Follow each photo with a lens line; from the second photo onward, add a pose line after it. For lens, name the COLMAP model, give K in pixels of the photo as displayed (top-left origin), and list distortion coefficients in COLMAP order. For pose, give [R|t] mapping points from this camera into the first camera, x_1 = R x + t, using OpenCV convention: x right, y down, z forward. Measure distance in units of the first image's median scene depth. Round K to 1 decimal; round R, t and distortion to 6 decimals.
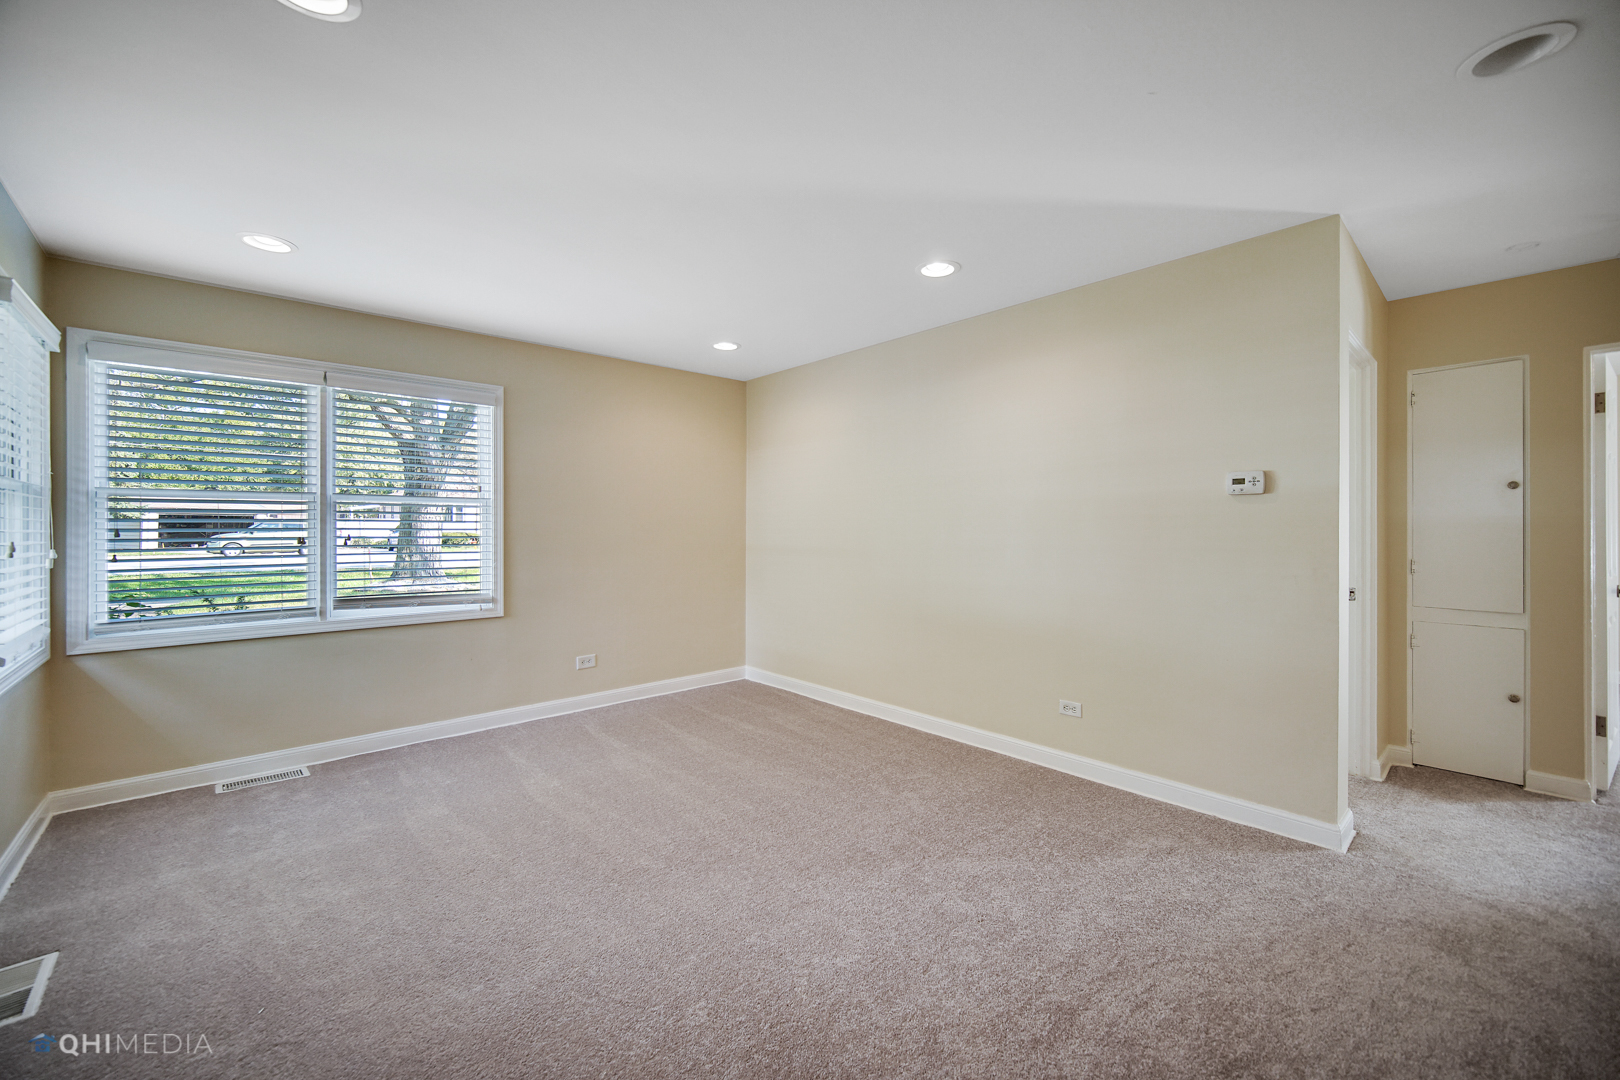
lens RADIAL K [[652.0, 0, 817.4], [0, 652.0, 536.0], [0, 0, 1]] dist [-0.000180, -0.000144]
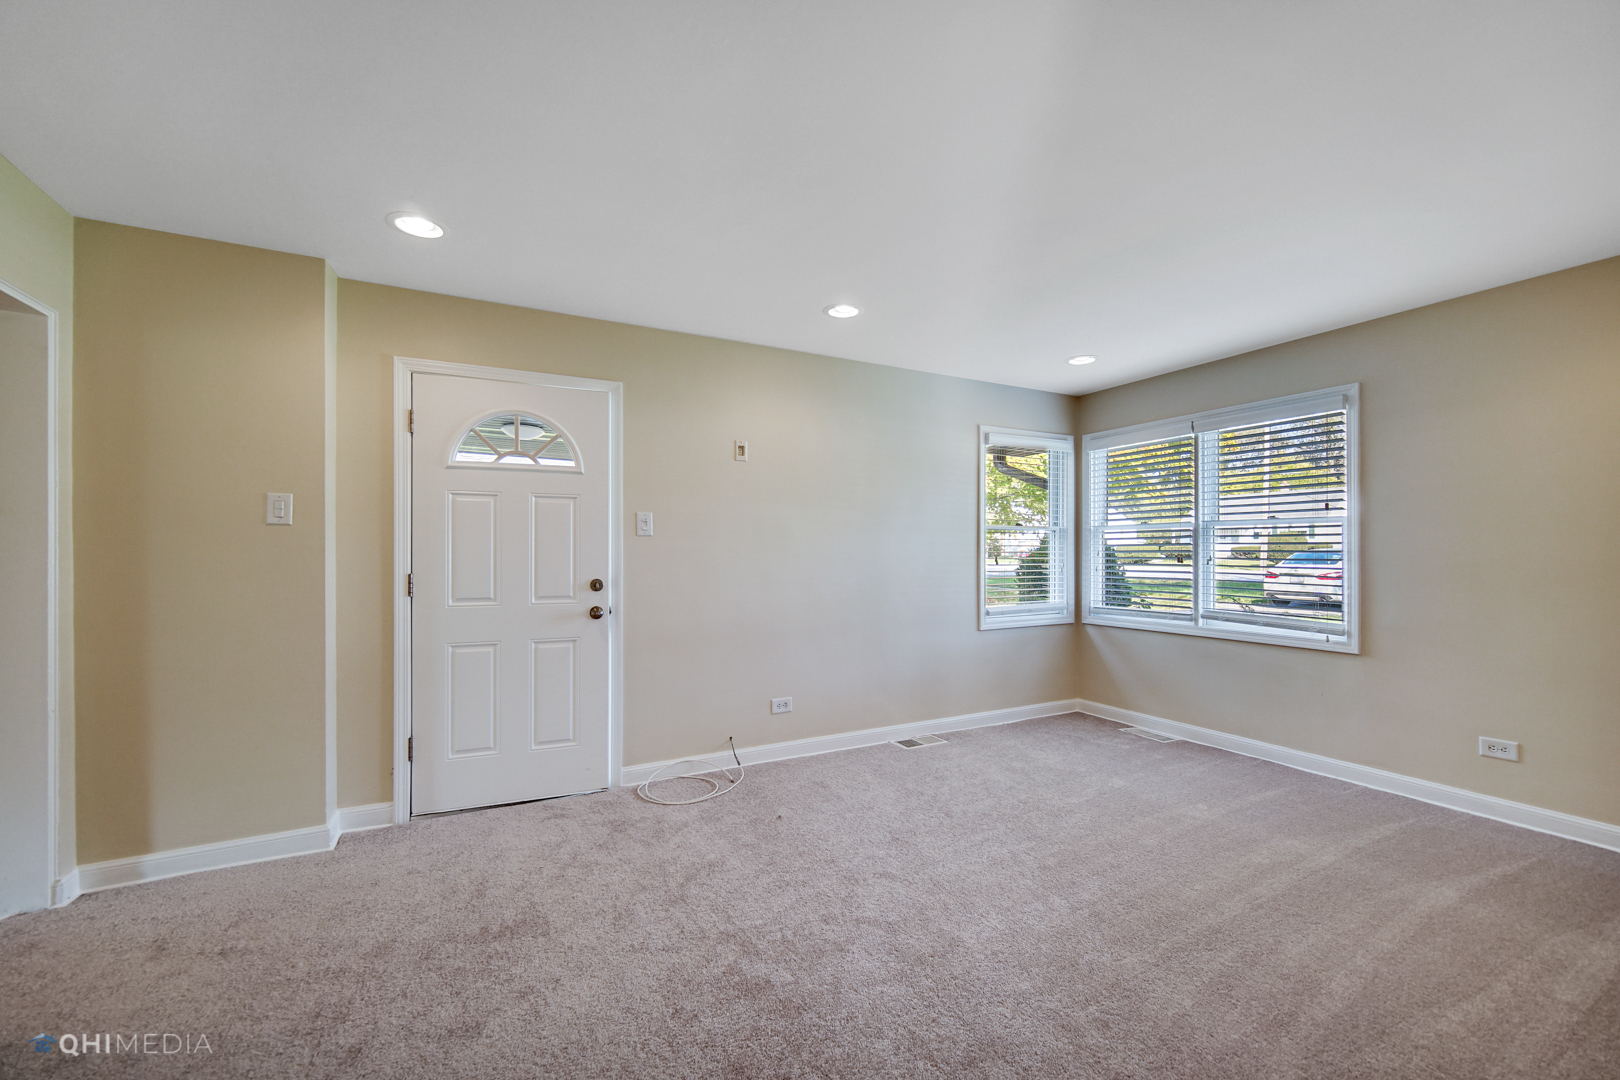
lens RADIAL K [[667.5, 0, 812.8], [0, 667.5, 553.9], [0, 0, 1]] dist [-0.000770, -0.000251]
pose [[-0.267469, 0.005950, -0.963548, 0.634058], [-0.009968, 0.999910, 0.008941, -0.008783], [0.963515, 0.011996, -0.267386, 0.643839]]
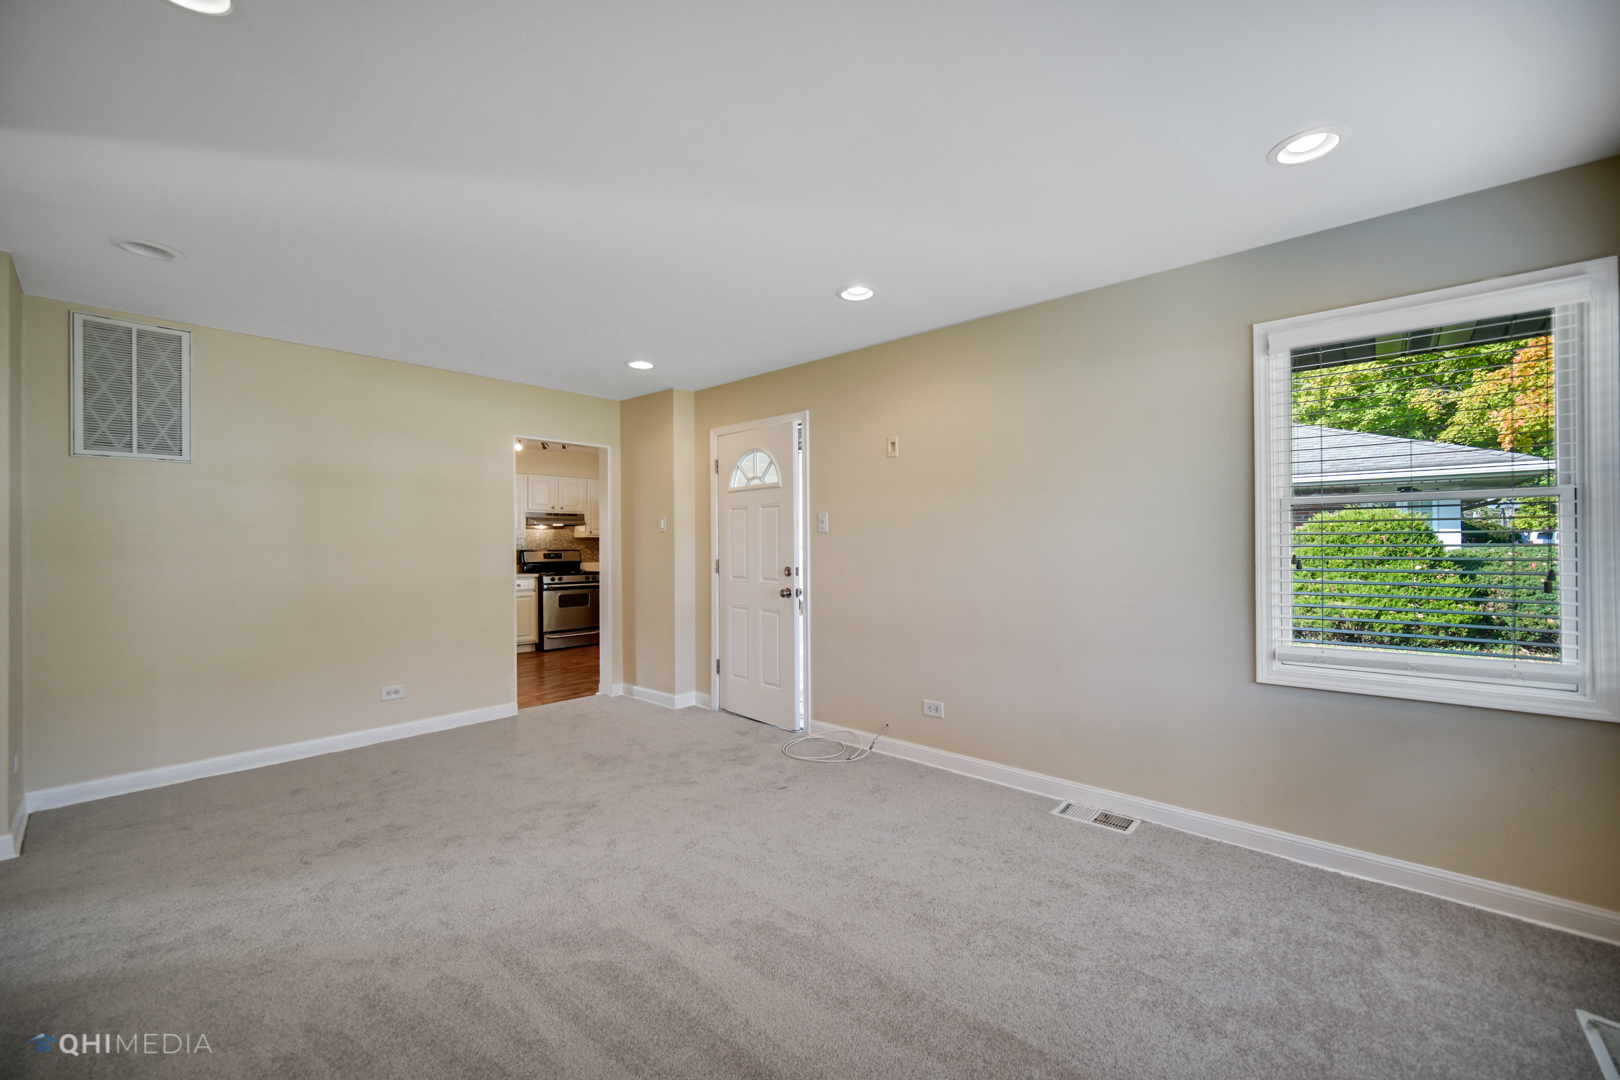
lens RADIAL K [[652.0, 0, 817.4], [0, 652.0, 536.0], [0, 0, 1]] dist [-0.000180, -0.000144]
pose [[-0.996639, 0.006167, -0.081689, -0.186397], [0.005969, 0.999979, 0.002669, -0.022570], [0.081704, 0.002172, -0.996654, 1.332214]]
